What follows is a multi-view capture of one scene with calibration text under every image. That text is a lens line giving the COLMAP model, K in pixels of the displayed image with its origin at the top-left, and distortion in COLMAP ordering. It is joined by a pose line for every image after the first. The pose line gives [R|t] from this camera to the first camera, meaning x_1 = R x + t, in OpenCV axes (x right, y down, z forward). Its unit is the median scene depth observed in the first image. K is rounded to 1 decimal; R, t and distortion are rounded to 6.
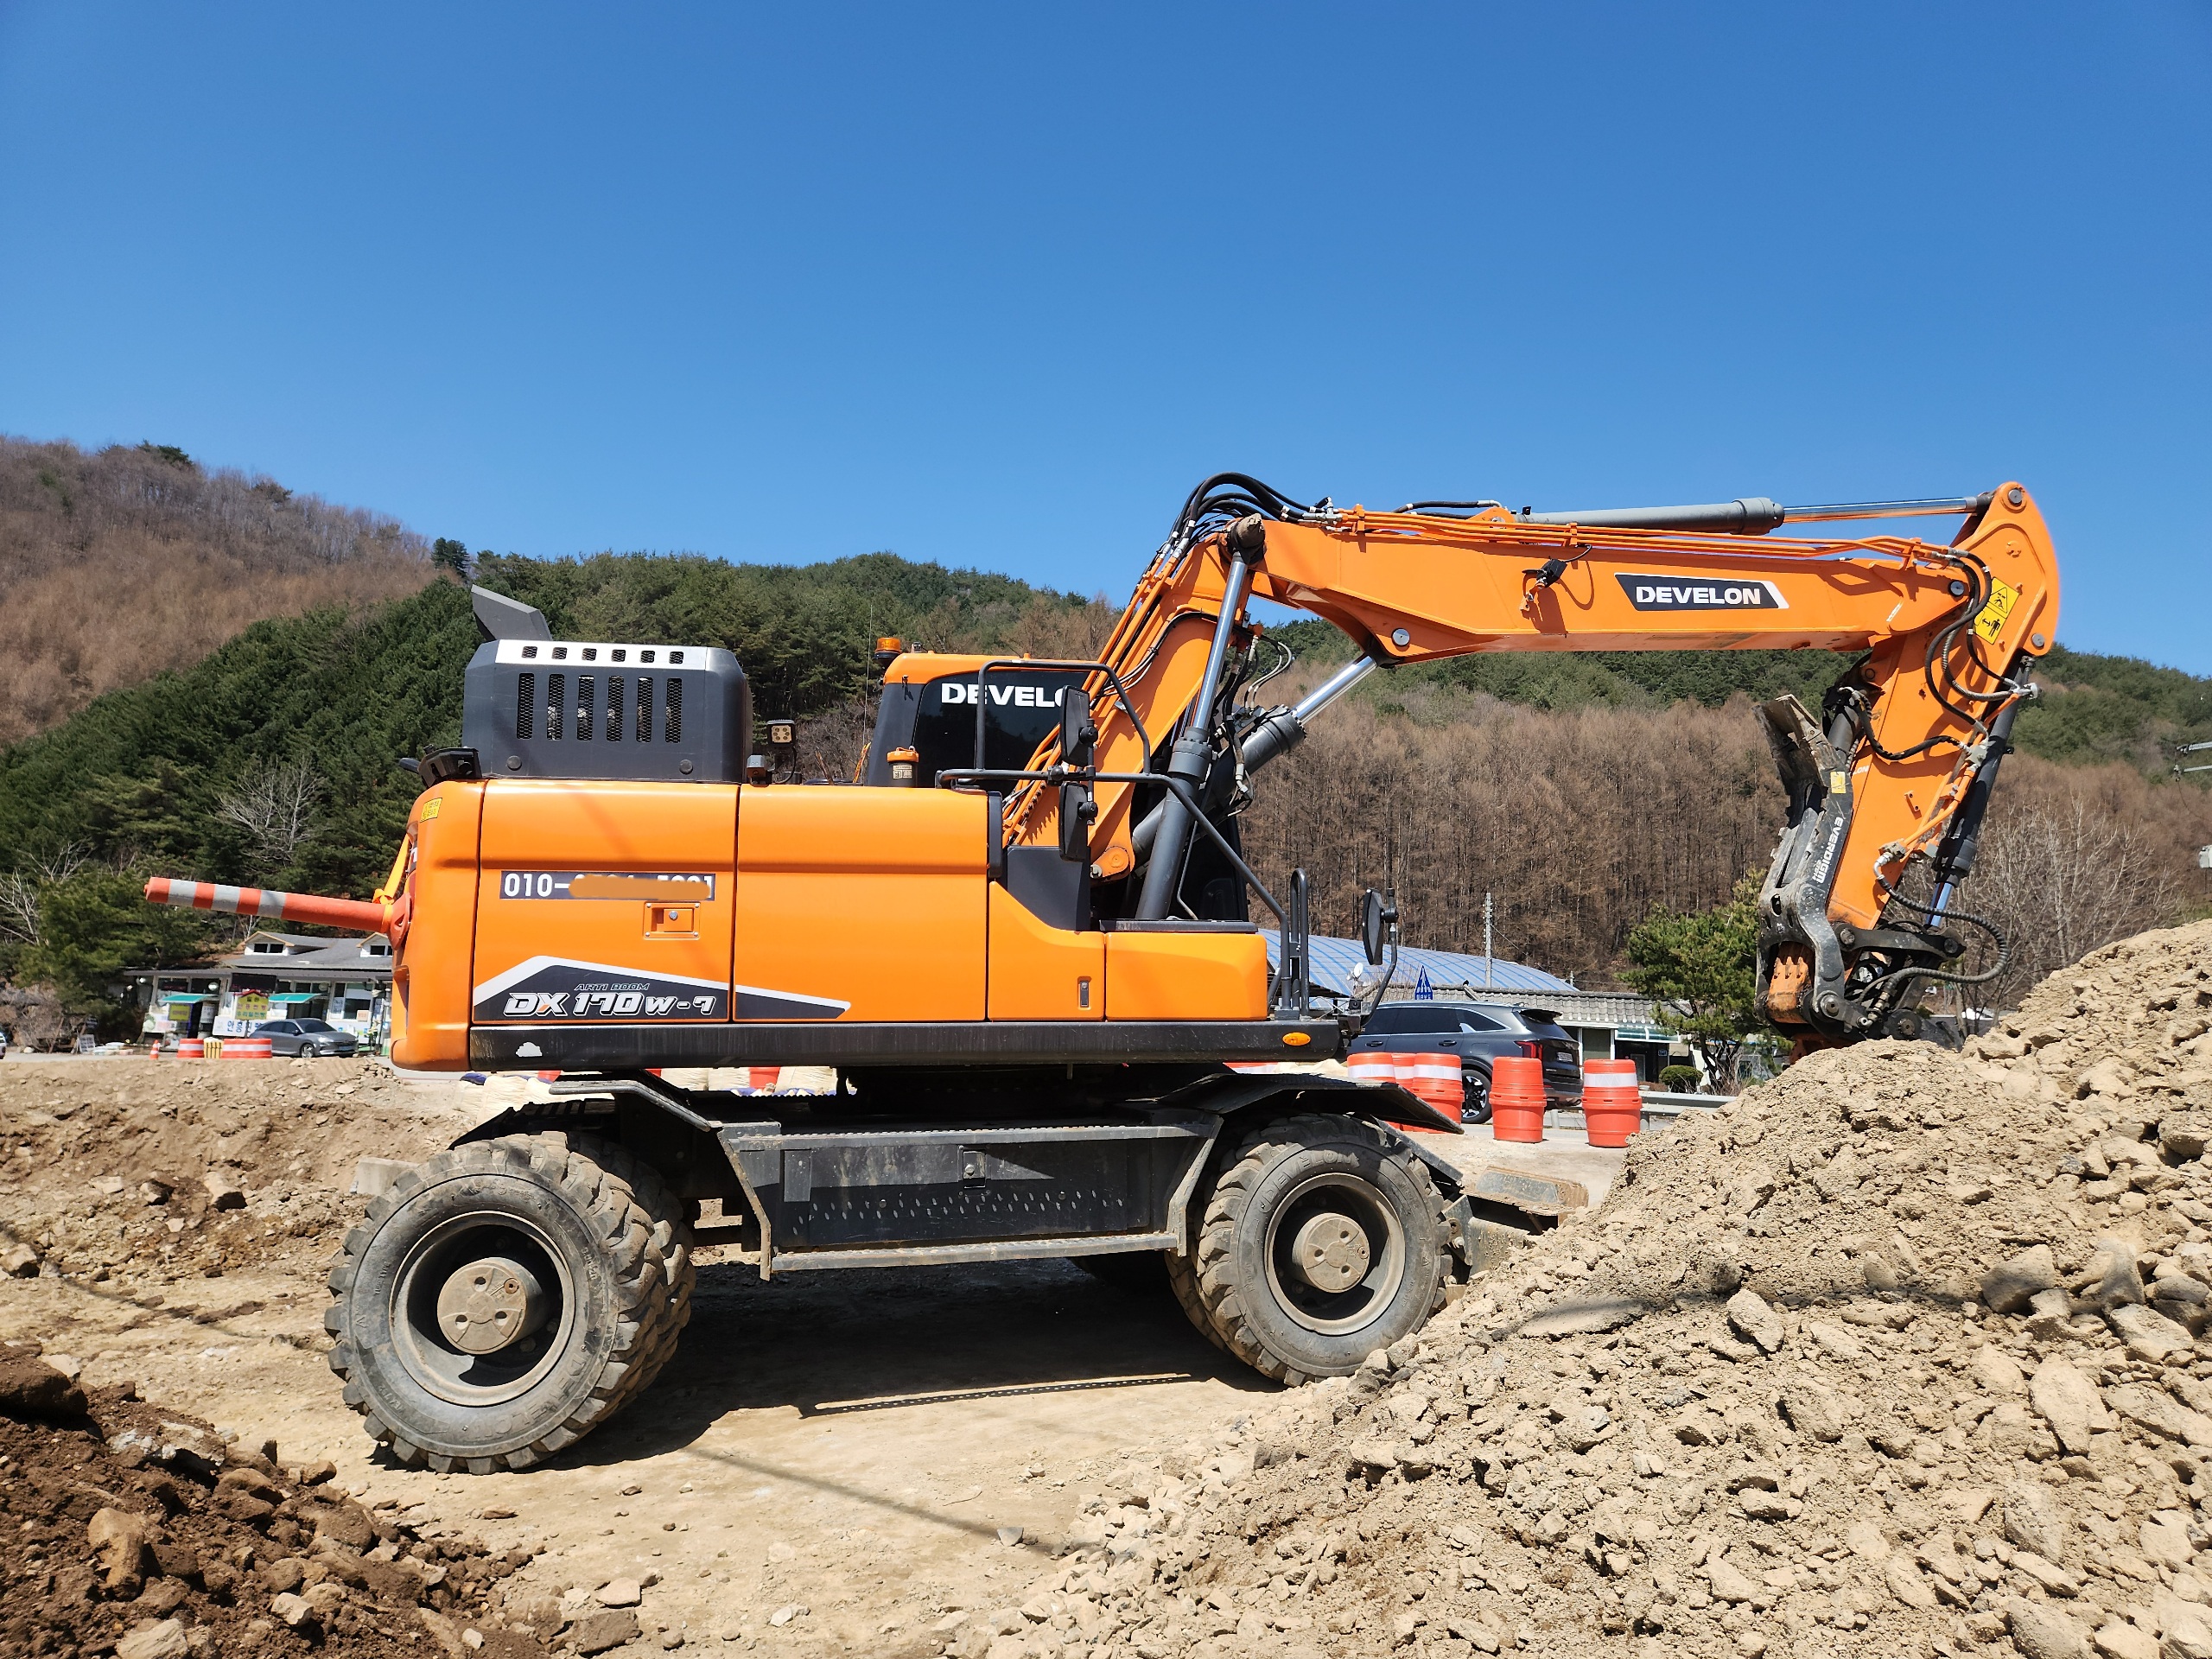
lens RADIAL K [[1512.7, 0, 1106.0], [0, 1512.7, 829.5], [0, 0, 1]] dist [0.001939, -0.001276]
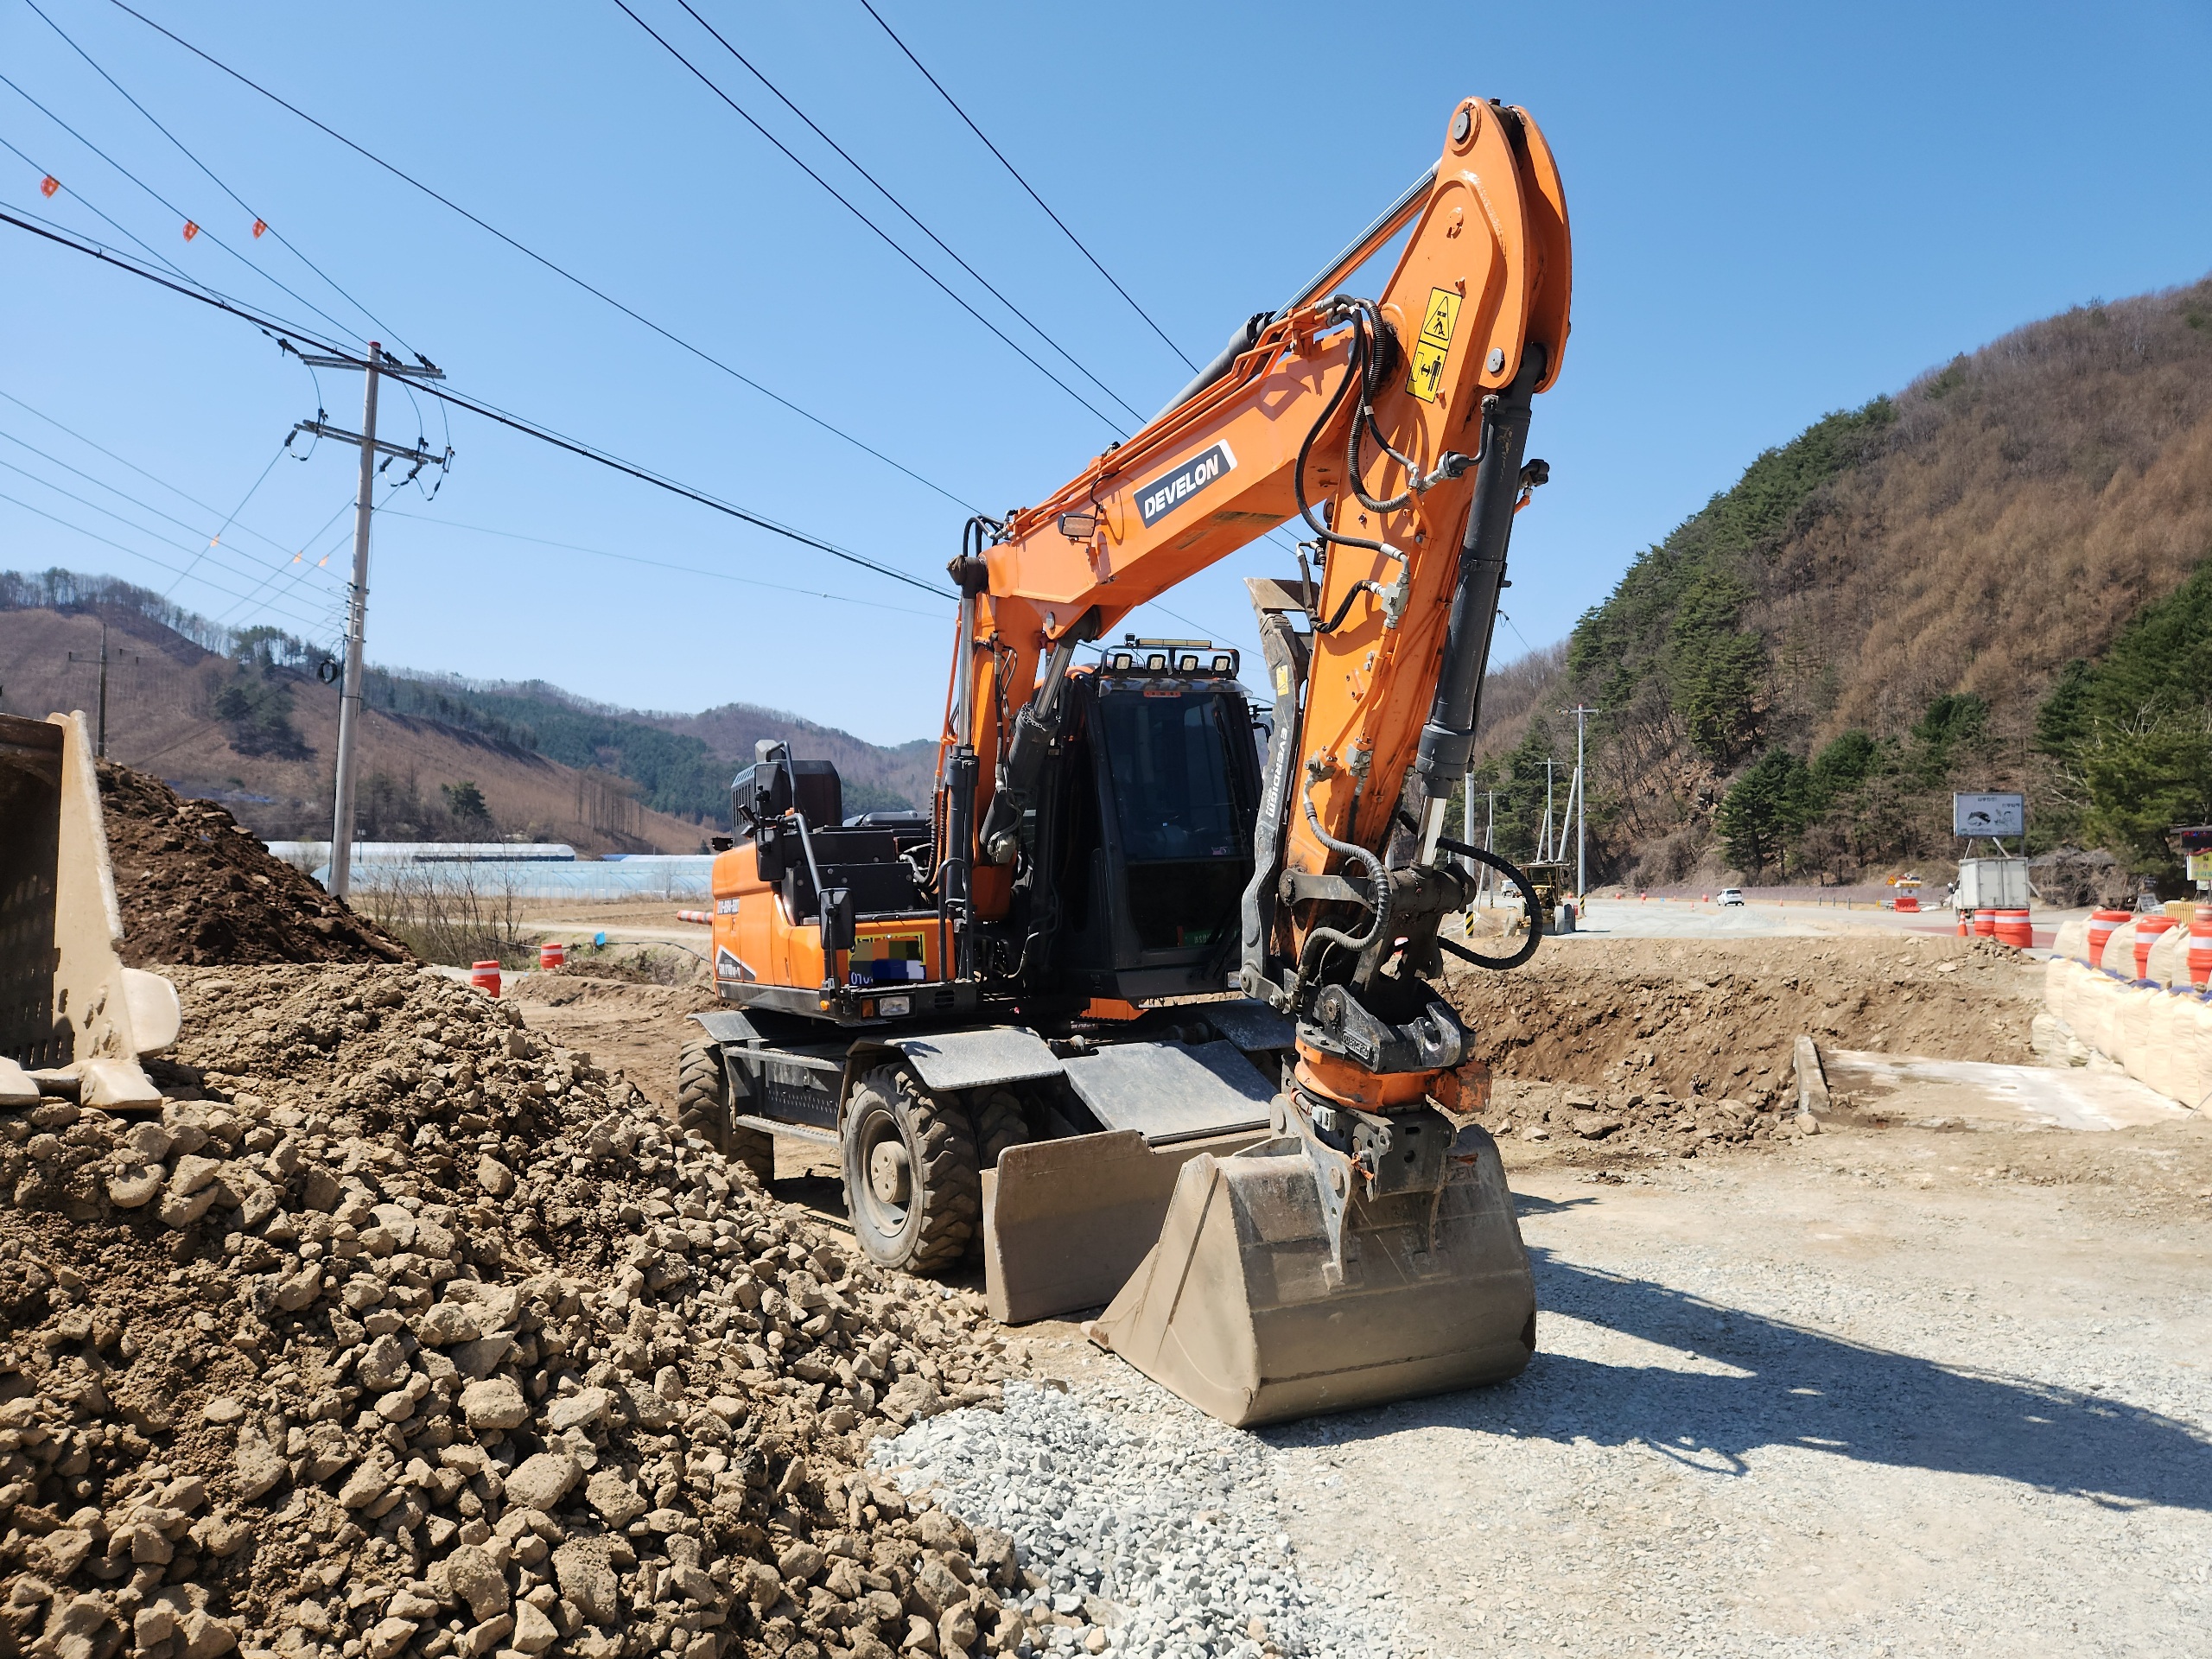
lens RADIAL K [[1512.7, 0, 1106.0], [0, 1512.7, 829.5], [0, 0, 1]] dist [0.001939, -0.001276]
pose [[0.266665, -0.057885, -0.962050, 0.348099], [0.153625, 0.987985, -0.016863, 0.011269], [0.951467, -0.143298, 0.272353, 0.211596]]
